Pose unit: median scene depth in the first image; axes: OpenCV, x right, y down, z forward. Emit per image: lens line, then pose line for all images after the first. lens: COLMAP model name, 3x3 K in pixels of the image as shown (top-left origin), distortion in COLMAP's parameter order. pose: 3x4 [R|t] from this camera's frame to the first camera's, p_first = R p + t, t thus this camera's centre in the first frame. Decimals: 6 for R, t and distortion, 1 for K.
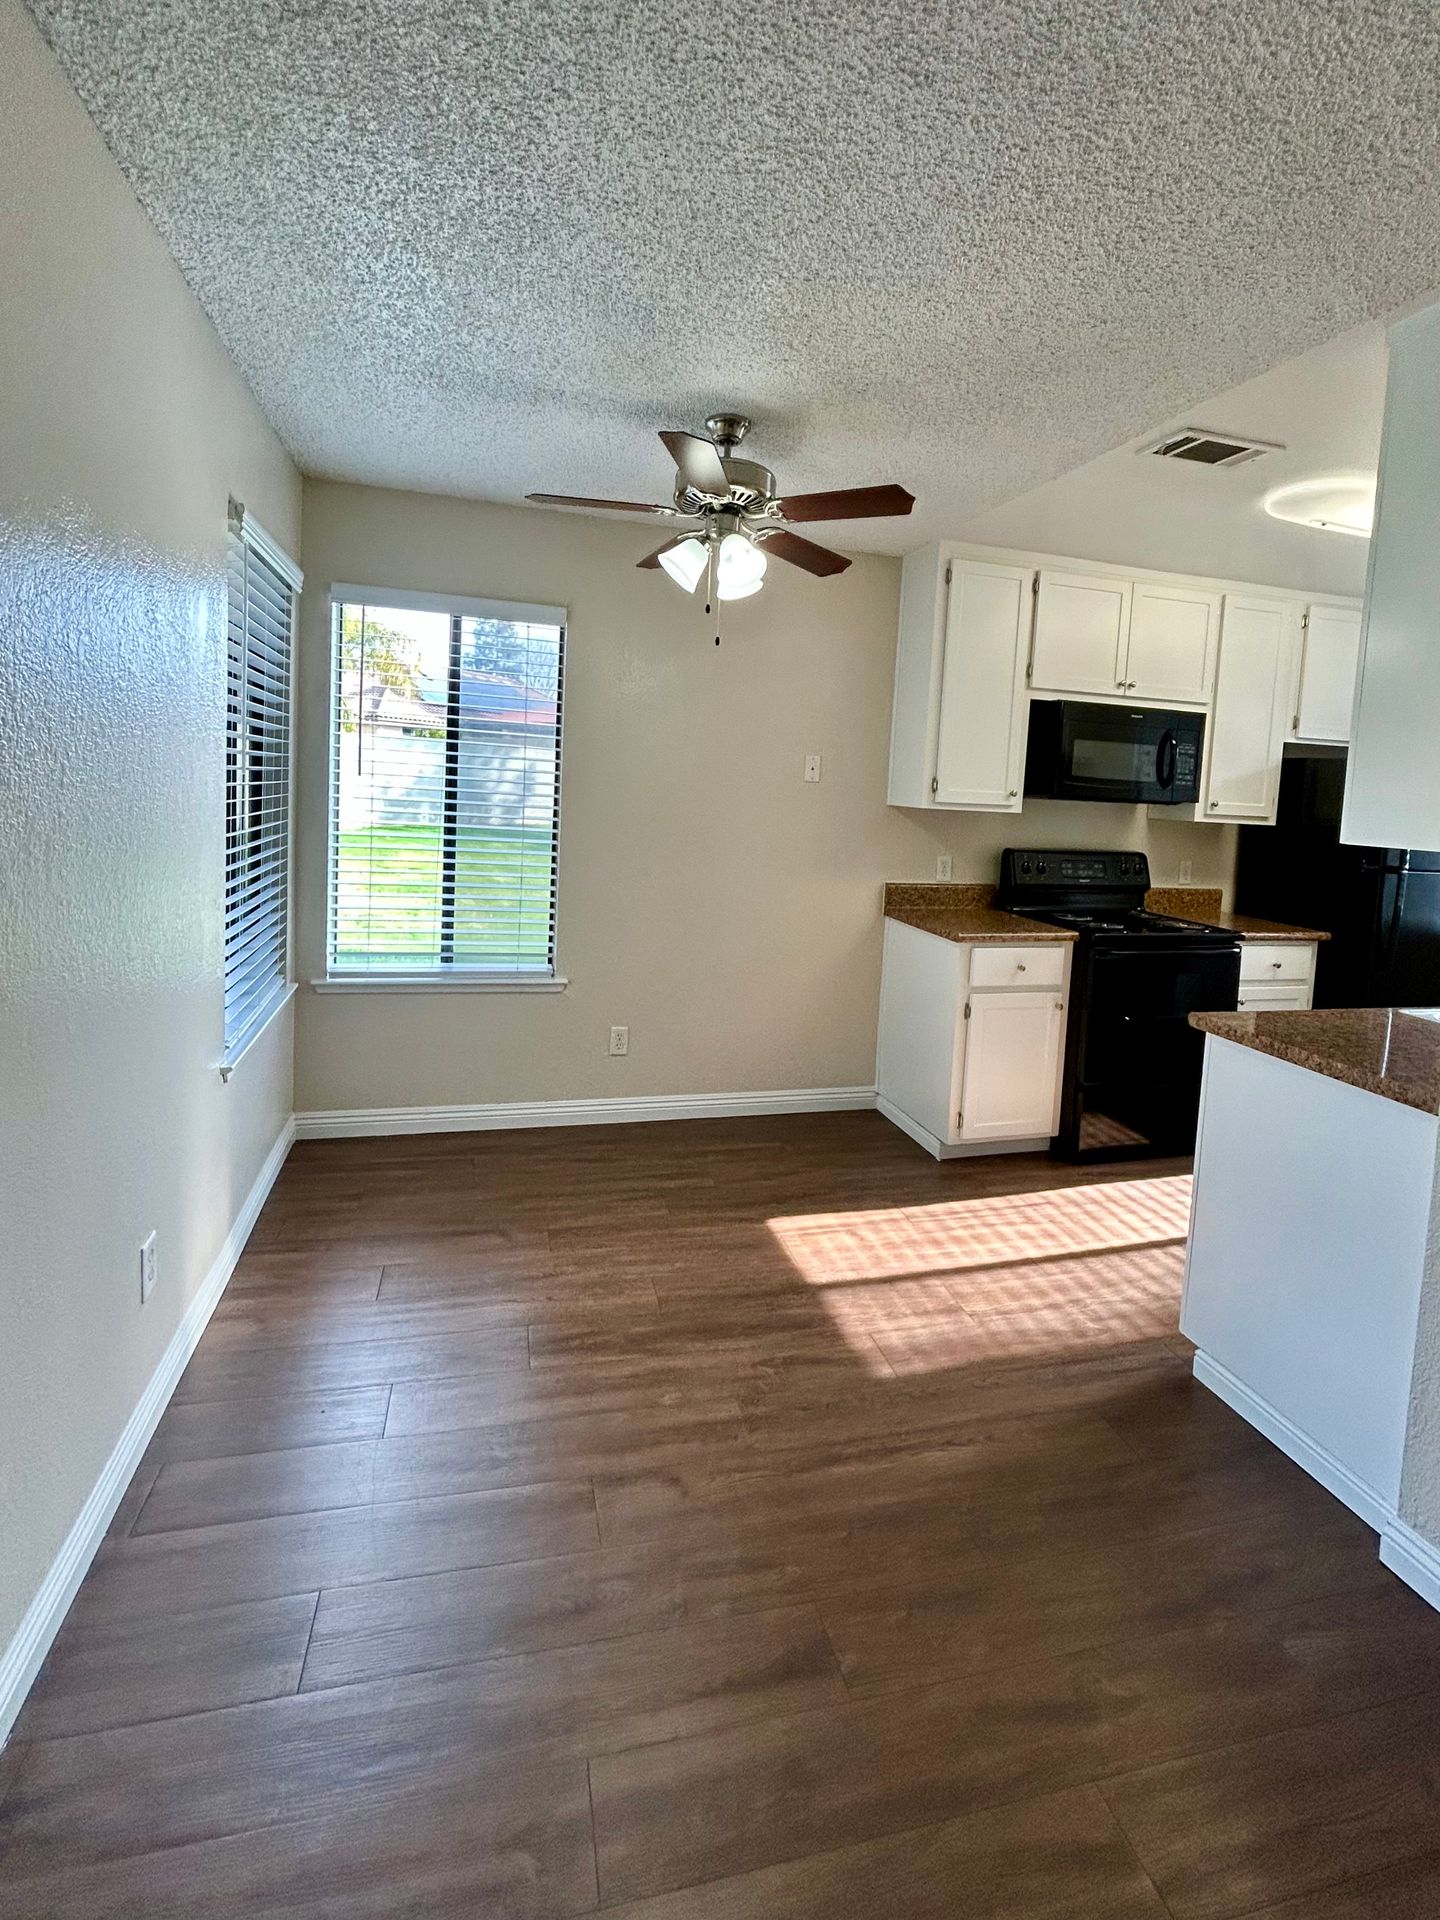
lens RADIAL K [[899.3, 0, 724.7], [0, 899.3, 843.5], [0, 0, 1]] dist [-0.003891, -0.000443]
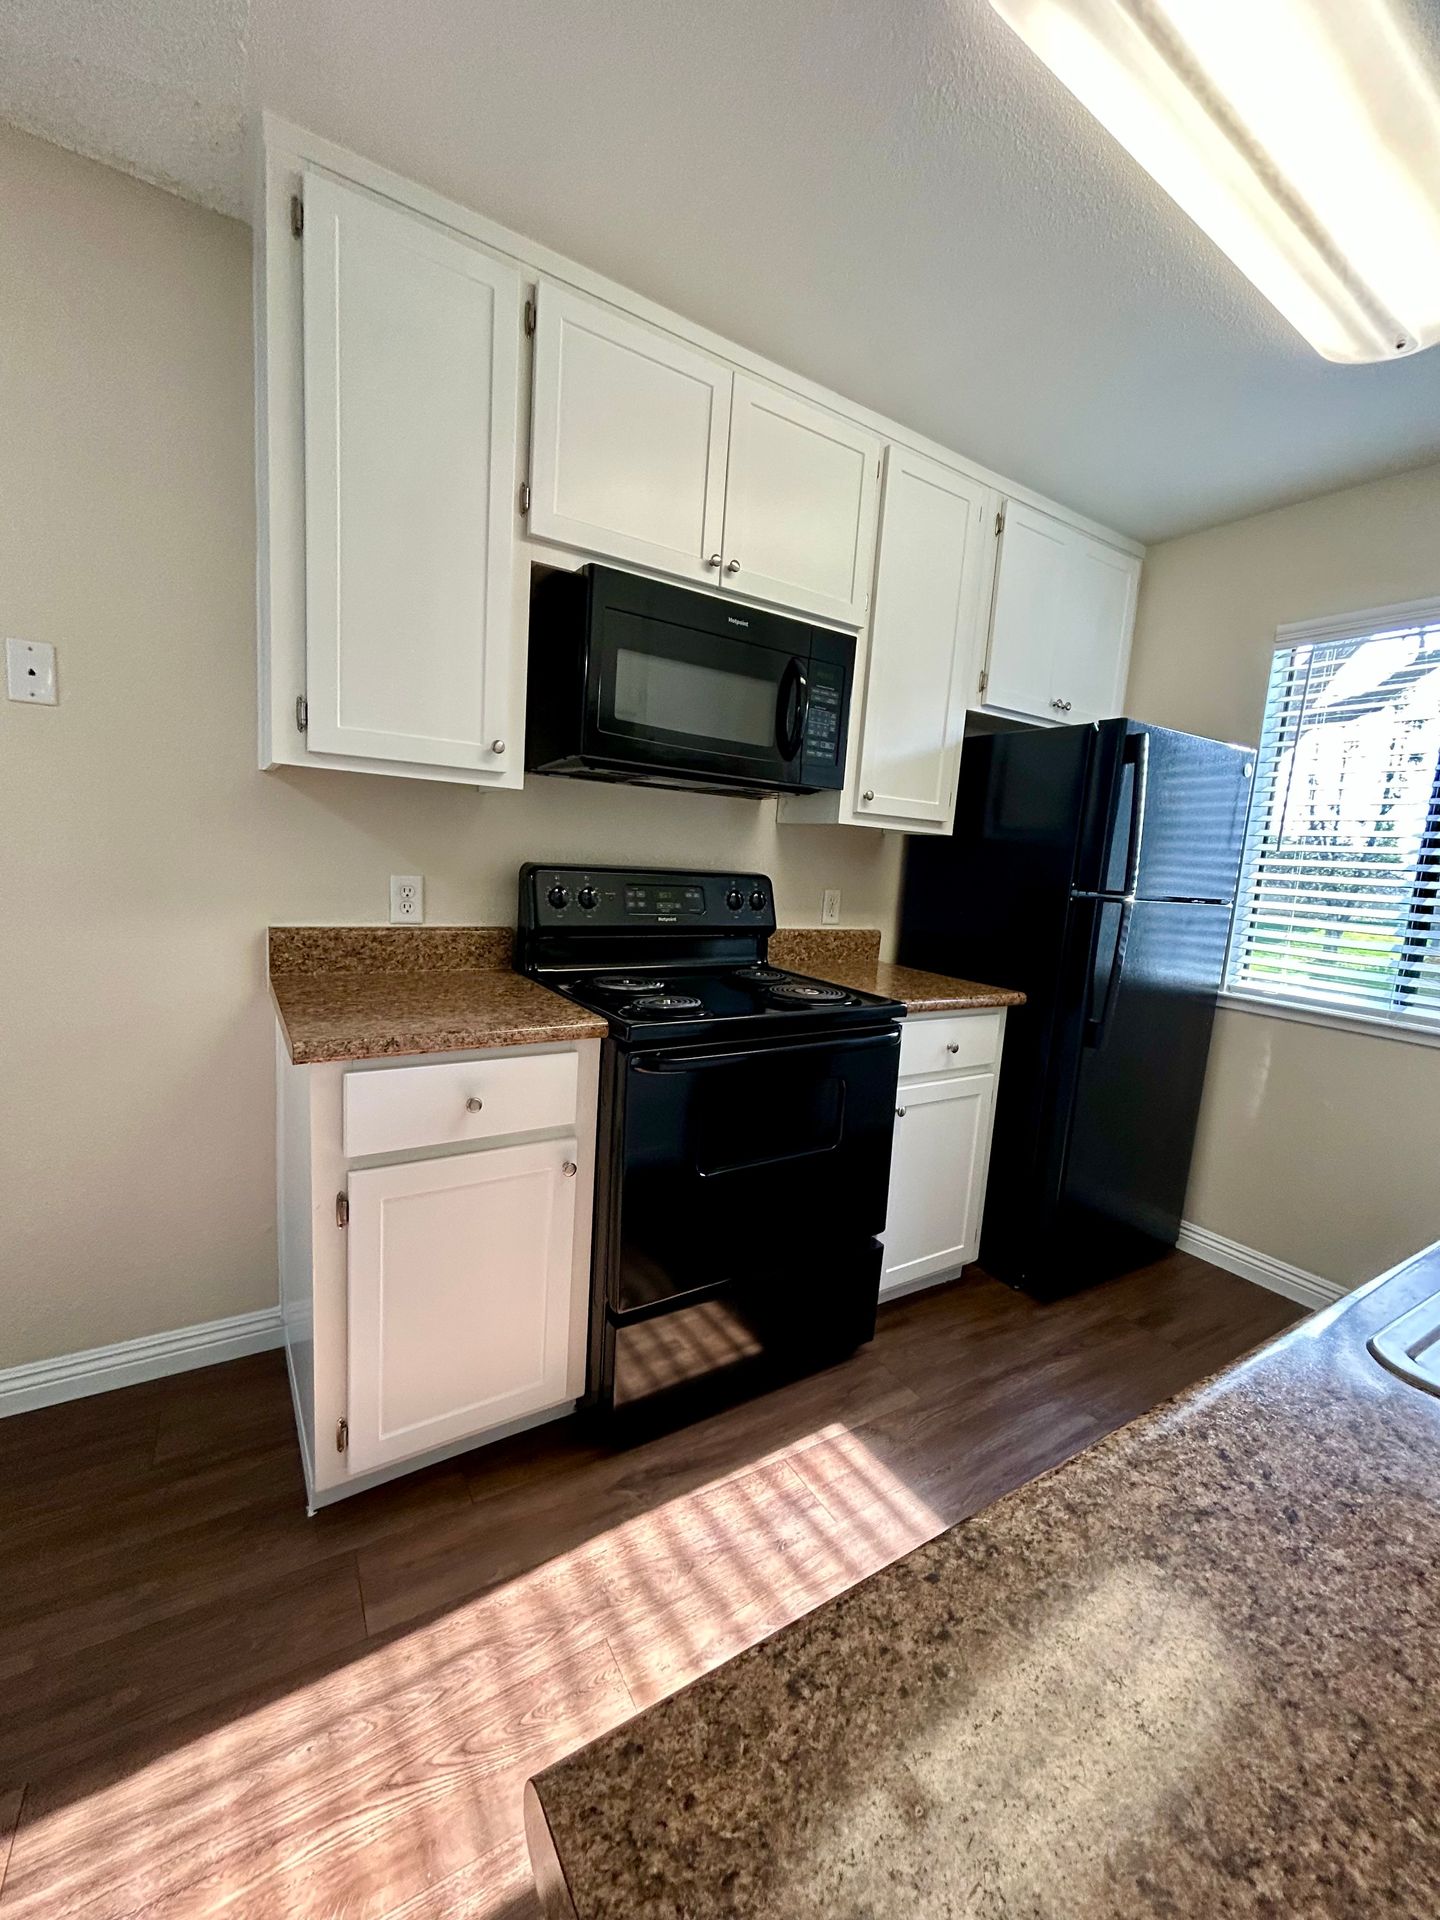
lens RADIAL K [[760.1, 0, 702.0], [0, 760.1, 944.0], [0, 0, 1]] dist [-0.001047, -0.000350]
pose [[0.969508, -0.018529, 0.244360, 0.312848], [0.002025, 0.997709, 0.067621, 0.024834], [-0.245053, -0.065065, 0.967324, 0.527867]]
